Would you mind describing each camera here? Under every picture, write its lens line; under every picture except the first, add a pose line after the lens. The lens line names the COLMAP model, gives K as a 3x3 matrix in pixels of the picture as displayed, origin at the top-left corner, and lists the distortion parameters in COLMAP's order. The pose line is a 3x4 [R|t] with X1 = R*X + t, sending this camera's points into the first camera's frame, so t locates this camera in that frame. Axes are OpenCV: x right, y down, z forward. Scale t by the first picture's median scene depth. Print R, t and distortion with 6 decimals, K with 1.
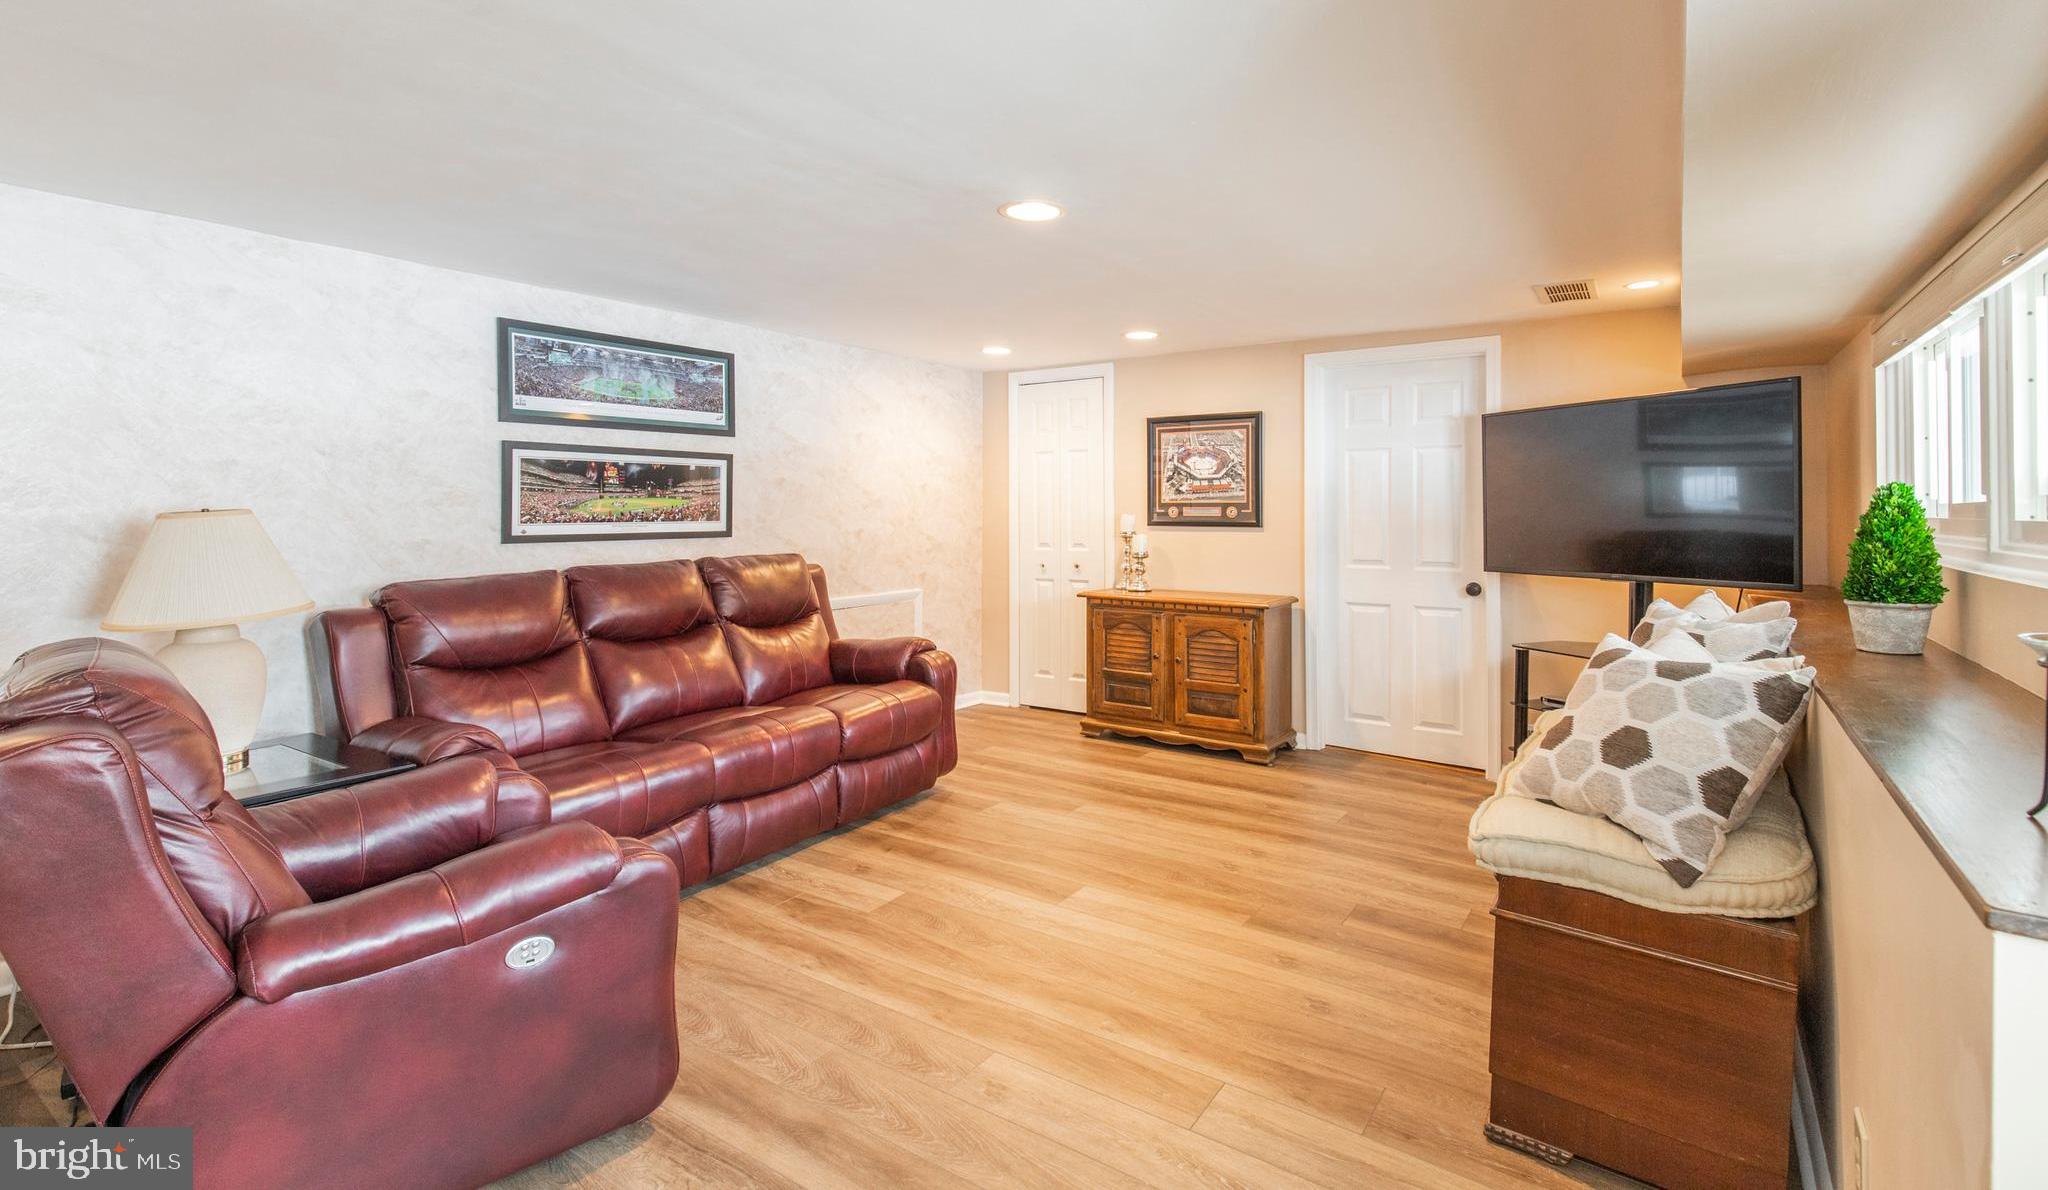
lens RADIAL K [[937.8, 0, 1058.6], [0, 937.8, 508.3], [0, 0, 1]] dist [0.006678, -0.001695]
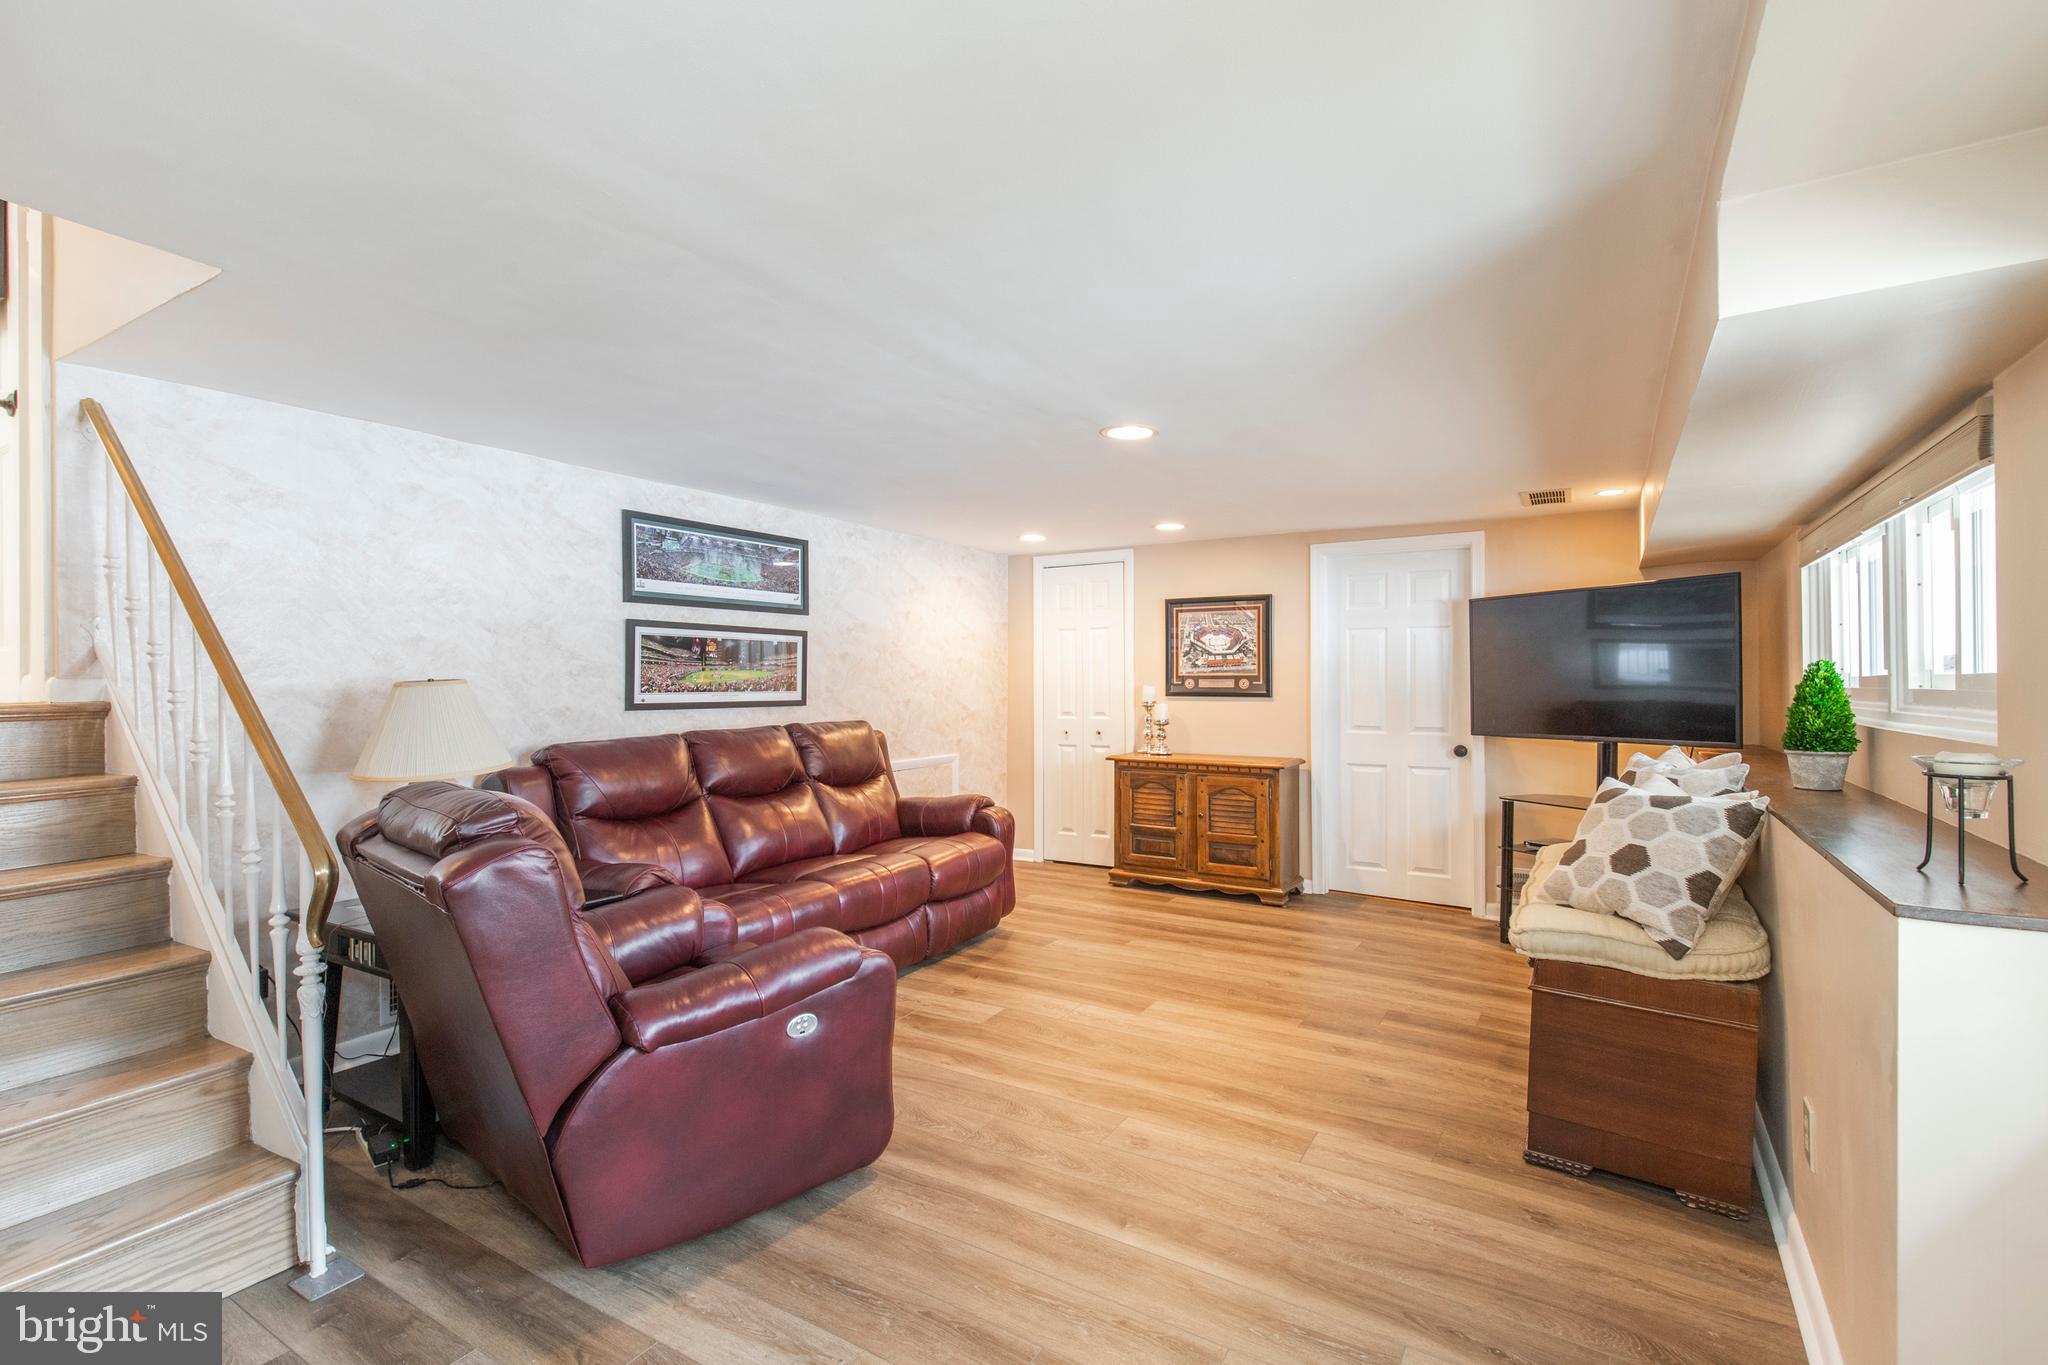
lens RADIAL K [[929.3, 0, 1052.4], [0, 929.3, 675.4], [0, 0, 1]] dist [0.009150, -0.003294]
pose [[0.998709, 0.001576, 0.050769, -0.135214], [-0.001255, 0.999979, -0.006358, 0.001871], [-0.050778, 0.006286, 0.998690, -0.133326]]
